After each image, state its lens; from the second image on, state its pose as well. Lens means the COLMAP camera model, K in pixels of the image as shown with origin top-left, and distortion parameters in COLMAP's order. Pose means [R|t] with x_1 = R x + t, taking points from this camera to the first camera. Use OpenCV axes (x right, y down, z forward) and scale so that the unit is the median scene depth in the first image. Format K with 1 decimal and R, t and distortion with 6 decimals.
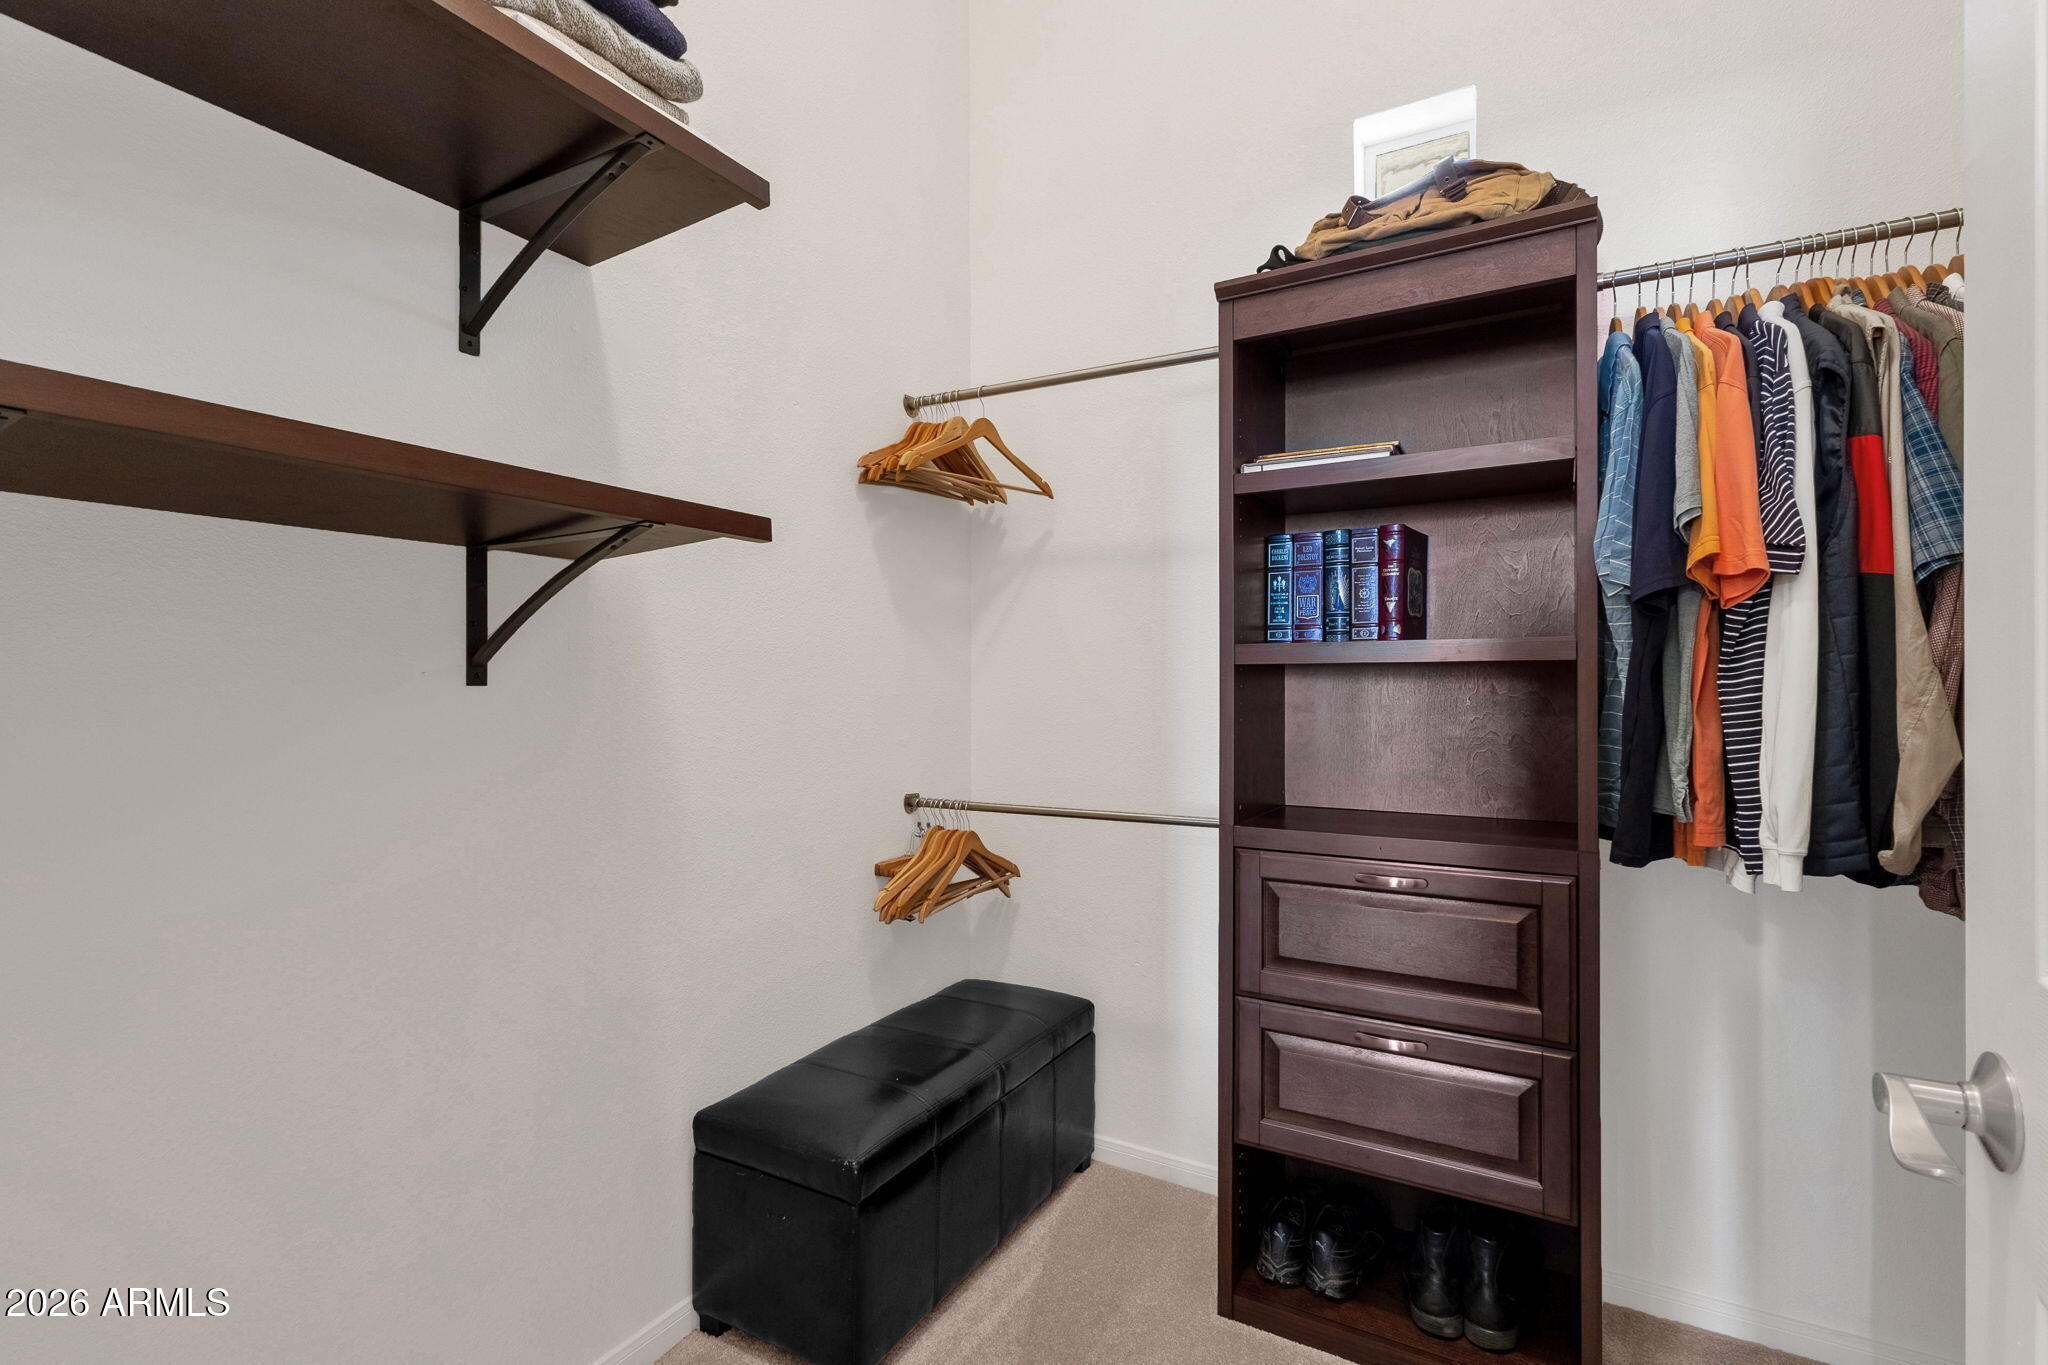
lens RADIAL K [[935.1, 0, 1023.1], [0, 935.1, 680.7], [0, 0, 1]] dist [0.000300, 0.000878]
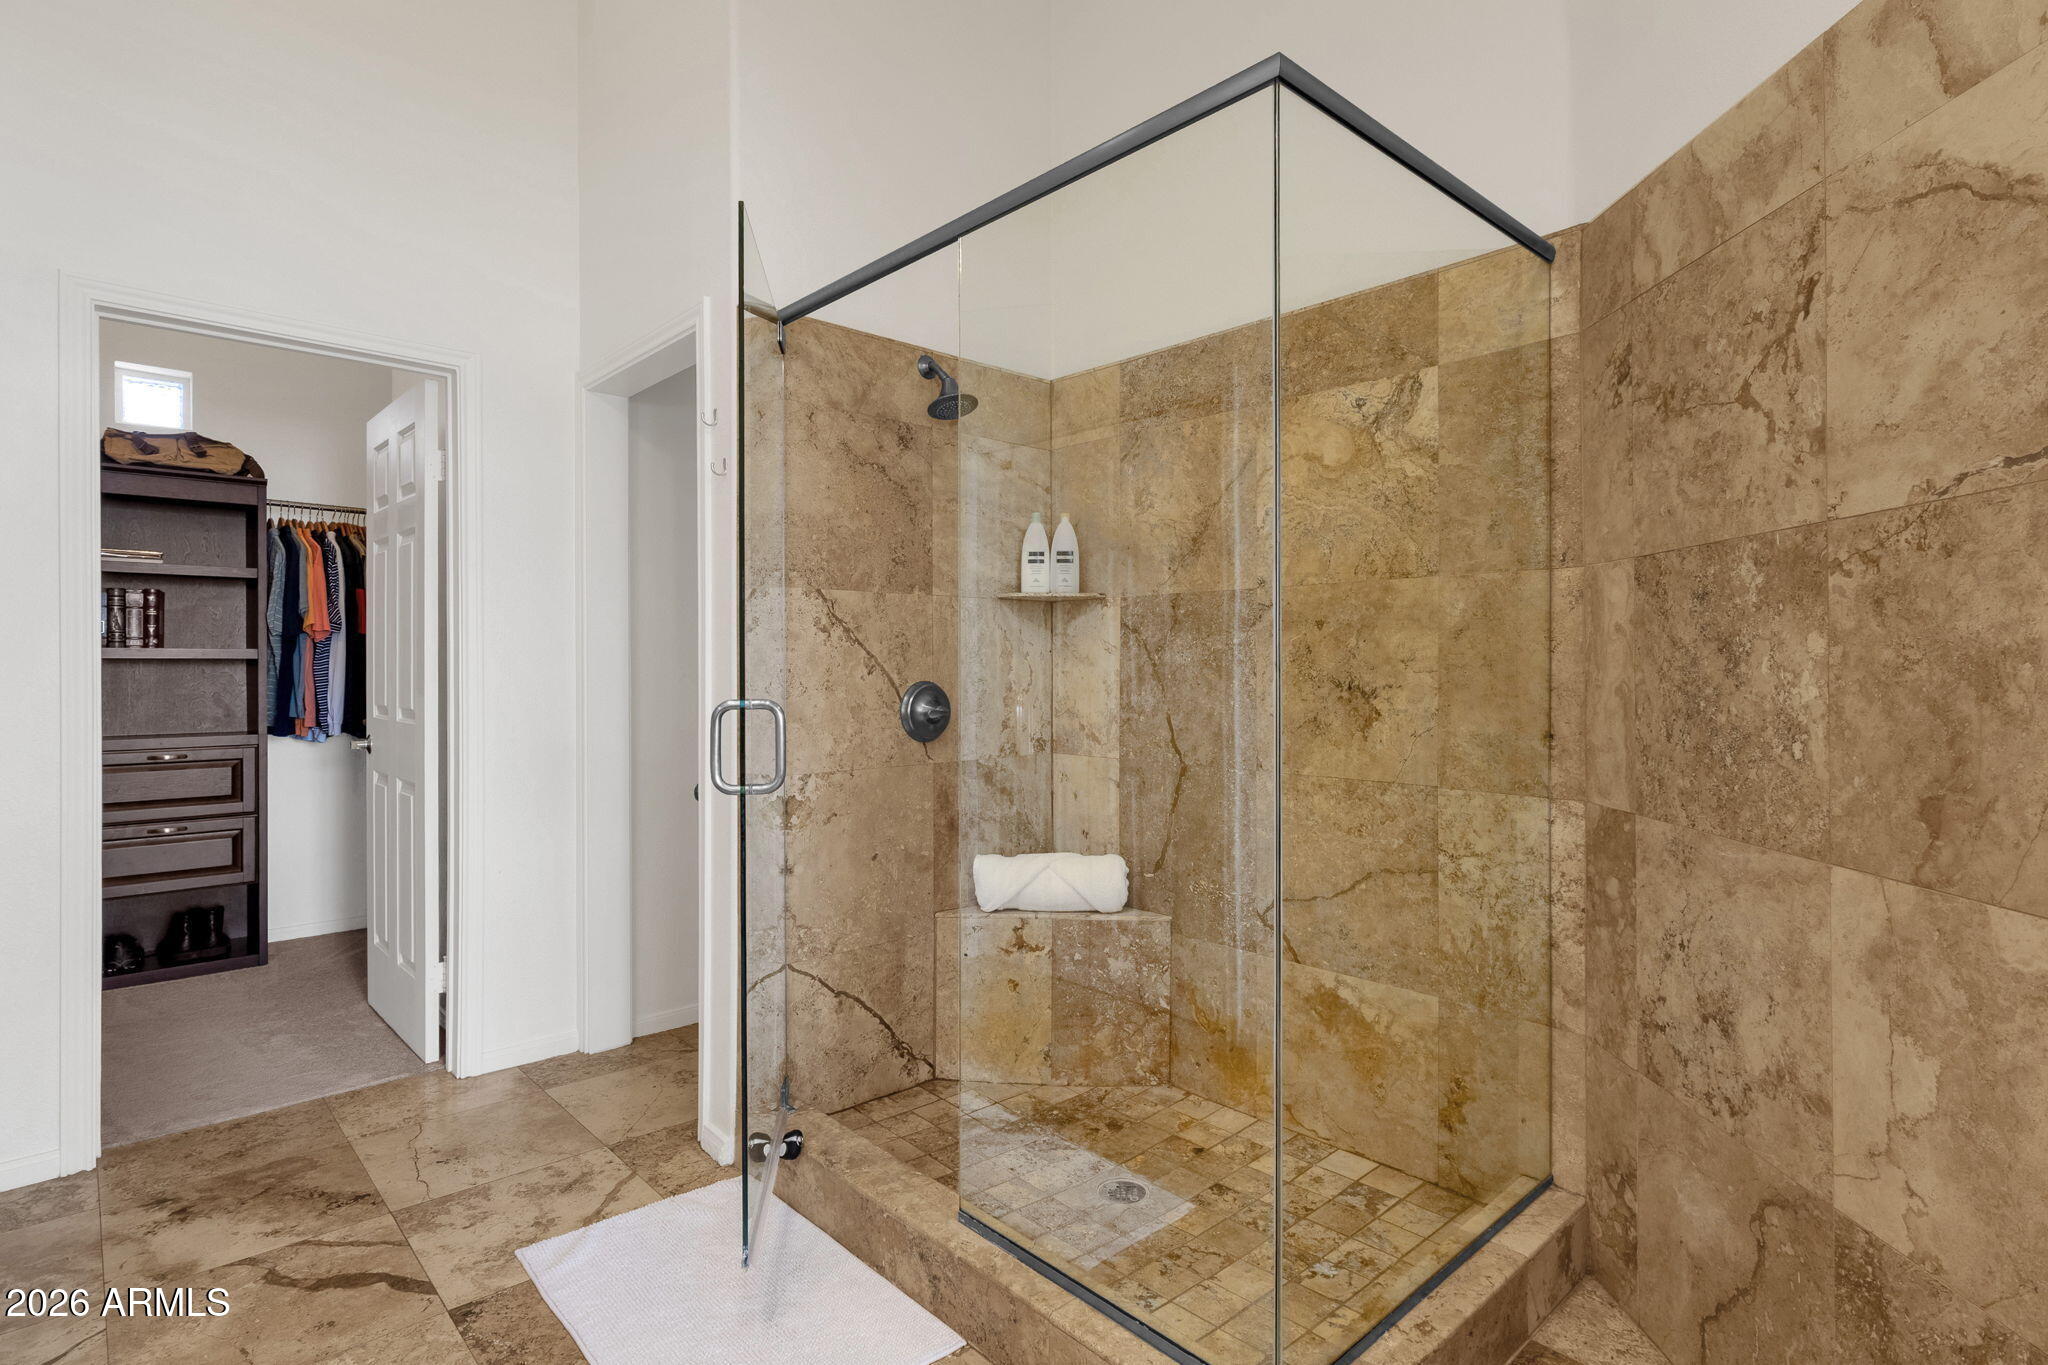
lens RADIAL K [[1023.3, 0, 1021.7], [0, 1023.3, 680.6], [0, 0, 1]] dist [-0.000522, -0.000155]
pose [[0.304875, -0.003980, 0.952384, -1.396179], [0.003387, 0.999989, 0.003095, 0.034647], [-0.952386, 0.002282, 0.304885, -1.783733]]
